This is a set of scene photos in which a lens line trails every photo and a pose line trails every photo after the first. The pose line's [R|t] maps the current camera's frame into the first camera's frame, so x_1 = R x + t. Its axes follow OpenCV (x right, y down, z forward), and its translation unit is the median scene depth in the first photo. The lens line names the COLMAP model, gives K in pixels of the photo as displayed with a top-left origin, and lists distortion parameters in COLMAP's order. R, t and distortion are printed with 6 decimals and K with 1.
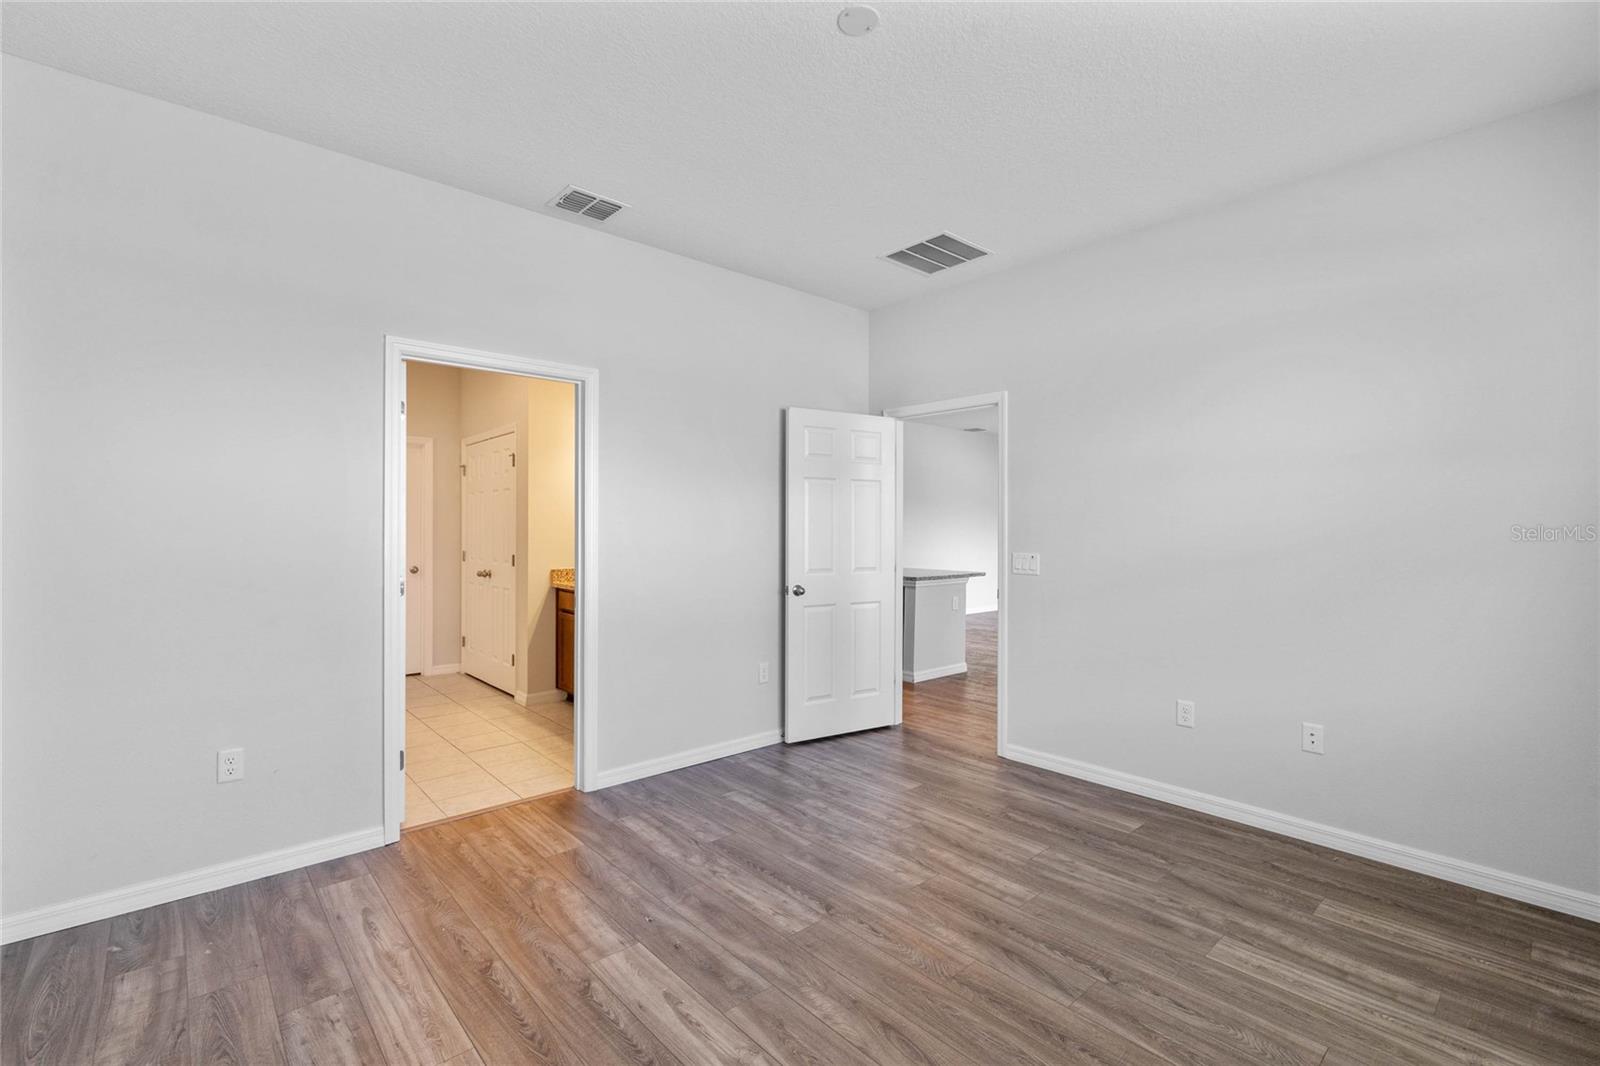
lens RADIAL K [[718.4, 0, 800.6], [0, 718.4, 540.8], [0, 0, 1]] dist [0.000849, -0.000164]
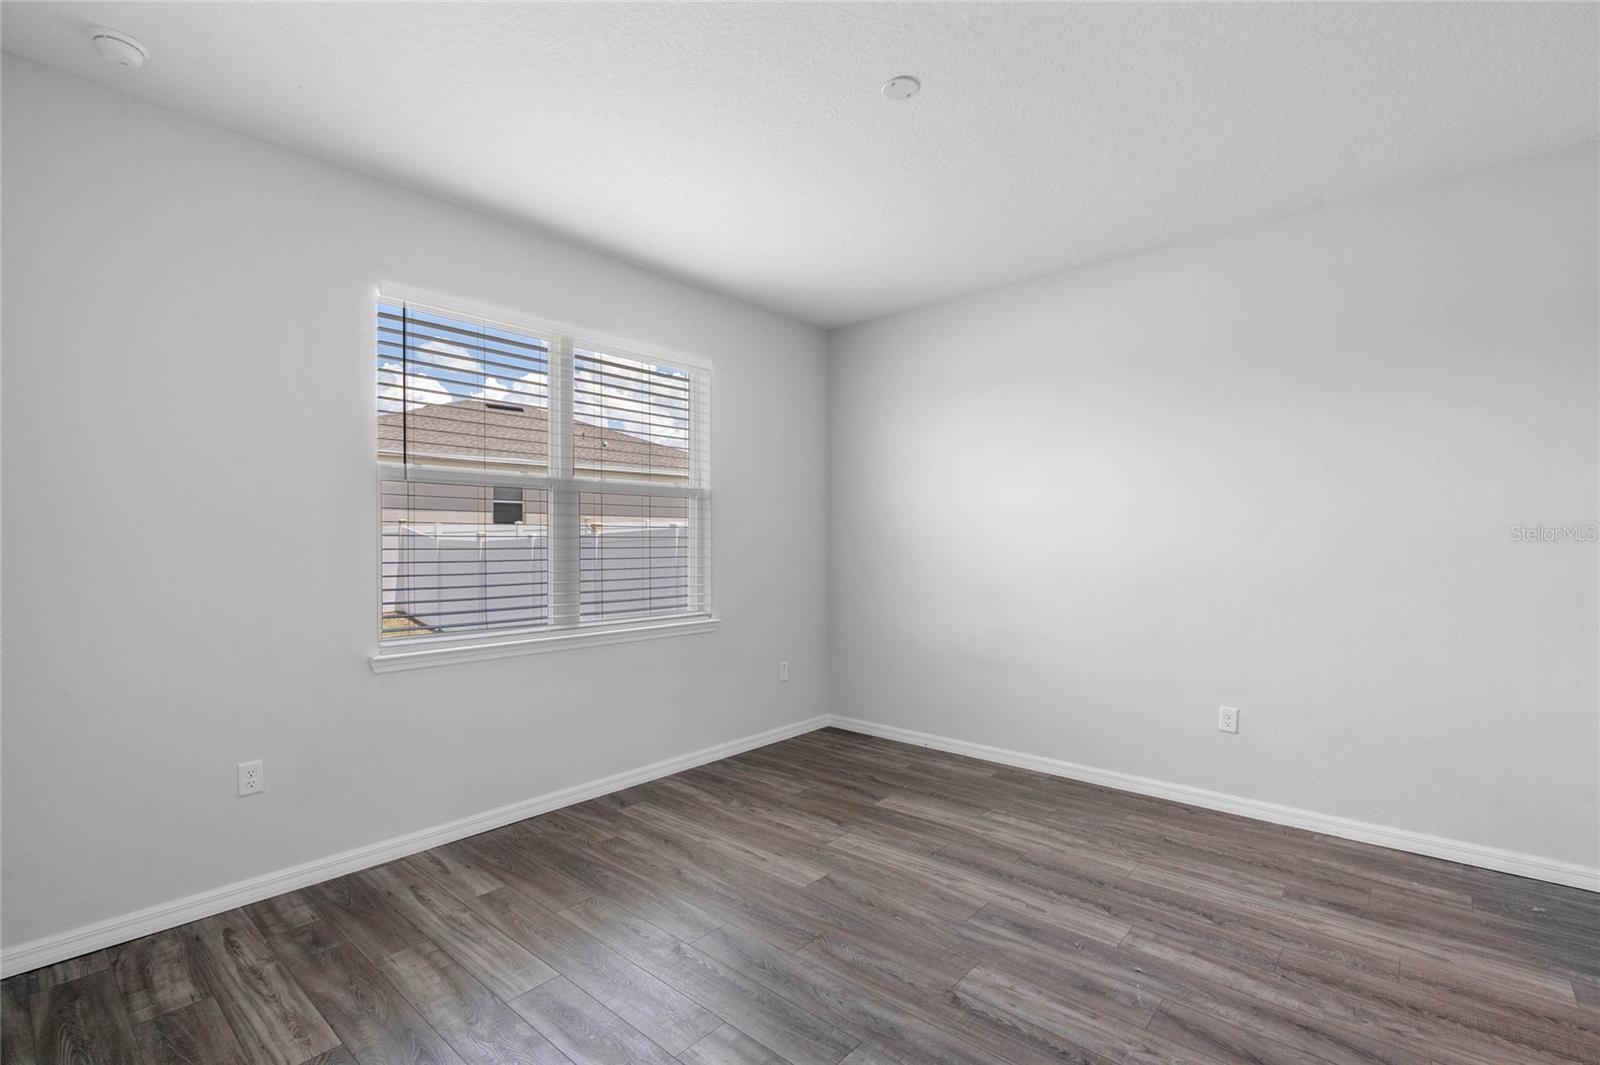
lens RADIAL K [[718.4, 0, 800.6], [0, 718.4, 540.3], [0, 0, 1]] dist [0.000849, -0.000164]
pose [[-0.993110, -0.001918, -0.117174, 0.345305], [-0.003360, 0.999921, 0.012109, -0.030348], [0.117141, 0.012420, -0.993038, 1.970607]]
